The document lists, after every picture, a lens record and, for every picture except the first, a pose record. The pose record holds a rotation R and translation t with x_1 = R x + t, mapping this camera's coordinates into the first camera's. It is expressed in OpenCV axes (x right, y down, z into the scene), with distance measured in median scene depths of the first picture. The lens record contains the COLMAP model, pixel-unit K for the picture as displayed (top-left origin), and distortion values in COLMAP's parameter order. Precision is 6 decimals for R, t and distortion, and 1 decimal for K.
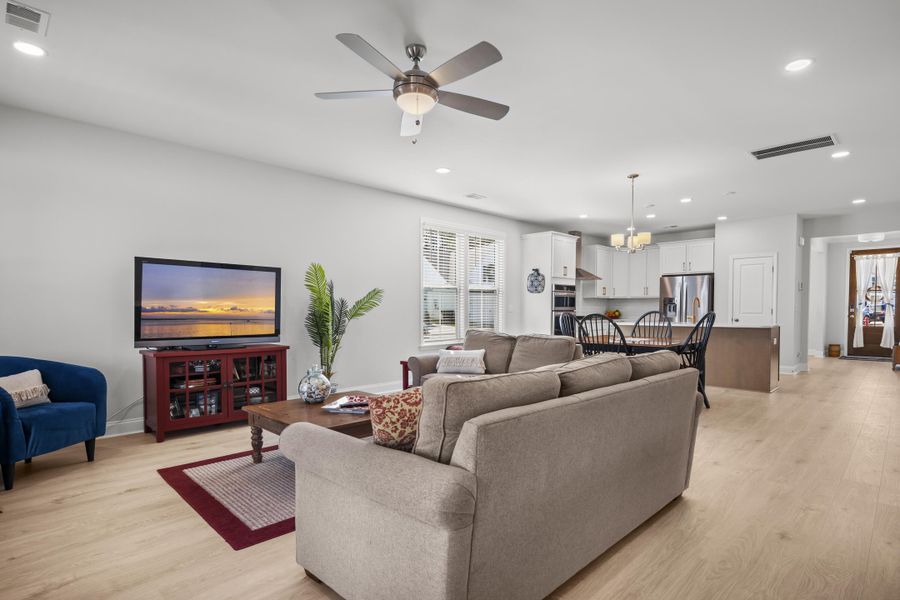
lens RADIAL K [[458.7, 0, 455.6], [0, 458.7, 325.9], [0, 0, 1]] dist [-0.001980, 0.001543]
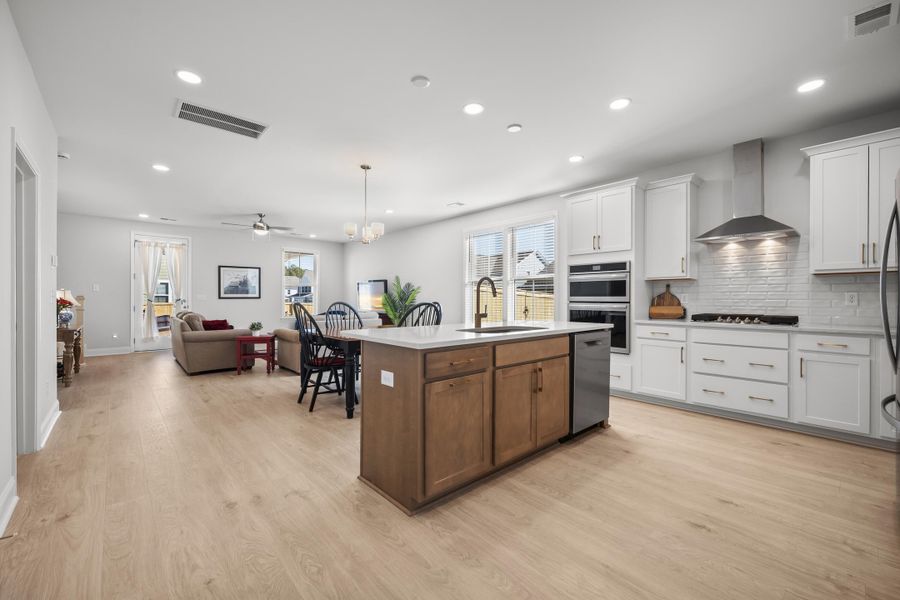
lens RADIAL K [[367.1, 0, 450.9], [0, 367.1, 298.3], [0, 0, 1]] dist [-0.000399, 0.000427]
pose [[-0.052336, 0.002479, -0.998626, 0.664912], [-0.038560, 0.999246, 0.004502, -0.027771], [0.997885, 0.038743, -0.052201, 0.695245]]
